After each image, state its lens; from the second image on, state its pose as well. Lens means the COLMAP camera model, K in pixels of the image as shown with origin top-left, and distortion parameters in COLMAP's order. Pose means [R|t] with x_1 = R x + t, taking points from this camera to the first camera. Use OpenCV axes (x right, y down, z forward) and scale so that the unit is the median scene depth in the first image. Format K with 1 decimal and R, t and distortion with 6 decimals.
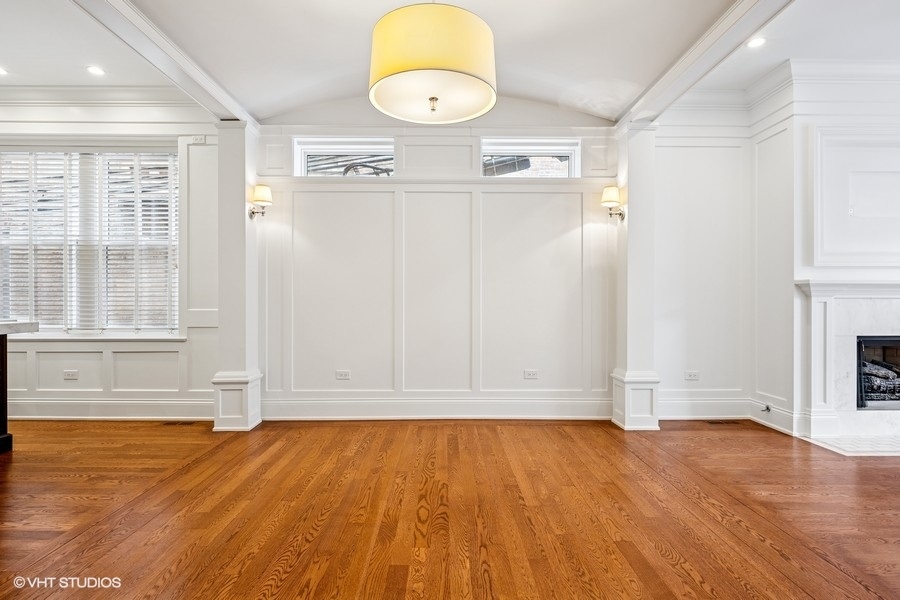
lens RADIAL K [[460.4, 0, 447.1], [0, 460.4, 303.3], [0, 0, 1]] dist [-0.002180, 0.001201]
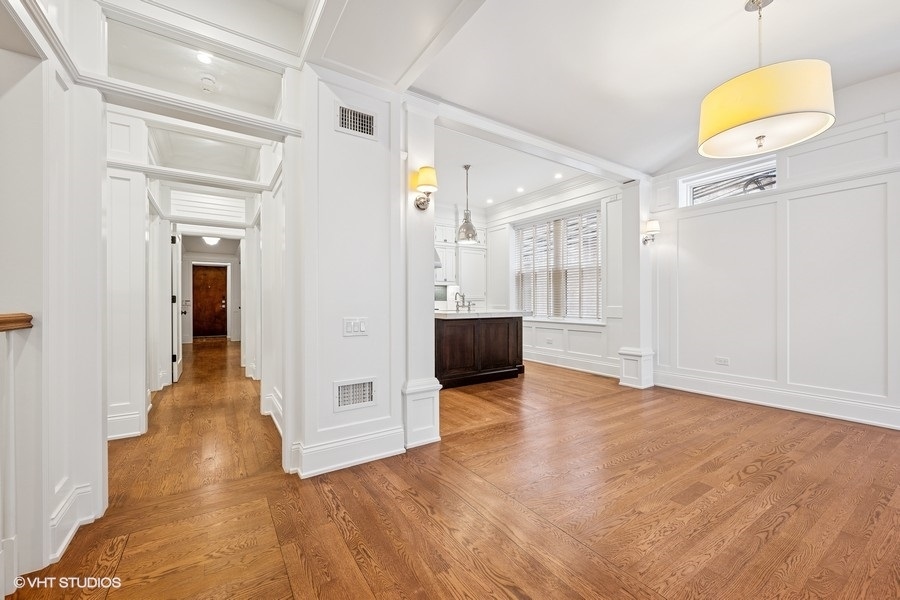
lens RADIAL K [[356.2, 0, 451.2], [0, 356.2, 301.3], [0, 0, 1]] dist [-0.000874, 0.000519]
pose [[0.544313, -0.002829, -0.838877, 0.195914], [-0.001149, 0.999991, -0.004118, 0.002037], [0.838881, 0.003205, 0.544305, -0.134520]]
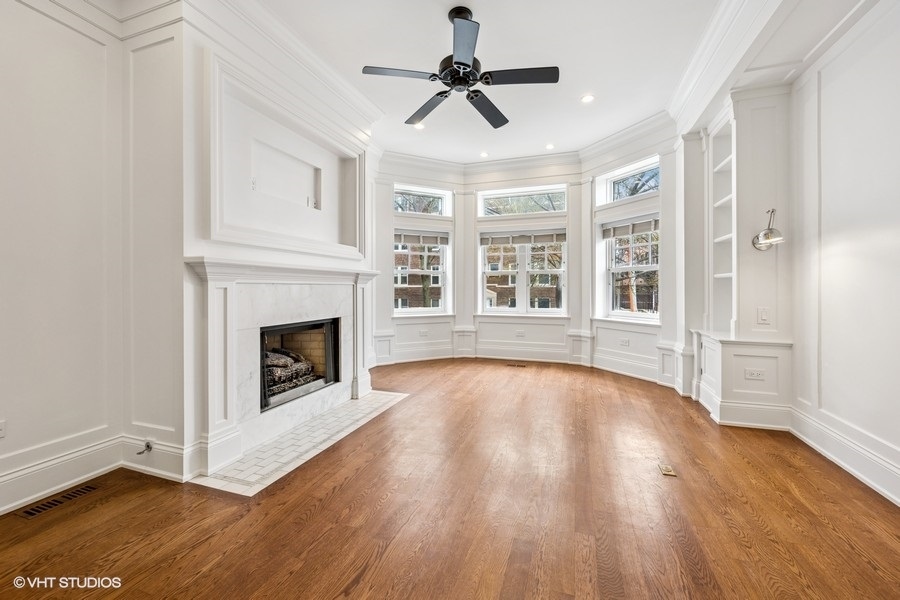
lens RADIAL K [[356.2, 0, 452.8], [0, 356.2, 287.5], [0, 0, 1]] dist [-0.000874, 0.000519]
pose [[0.330638, -0.000746, 0.943758, 0.366053], [0.005353, 0.999985, -0.001085, -0.000841], [-0.943743, 0.005410, 0.330637, 0.421501]]
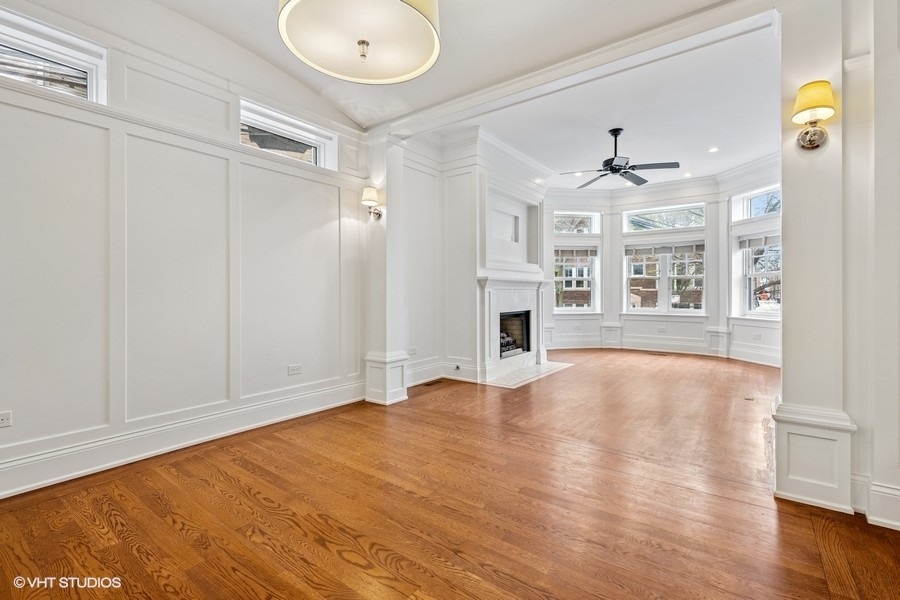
lens RADIAL K [[405.0, 0, 452.5], [0, 405.0, 292.8], [0, 0, 1]] dist [-0.005162, 0.000501]
pose [[0.606118, -0.004843, 0.795360, -0.308084], [0.007414, 0.999972, 0.000439, -0.000081], [-0.795340, 0.005631, 0.606137, 0.269414]]
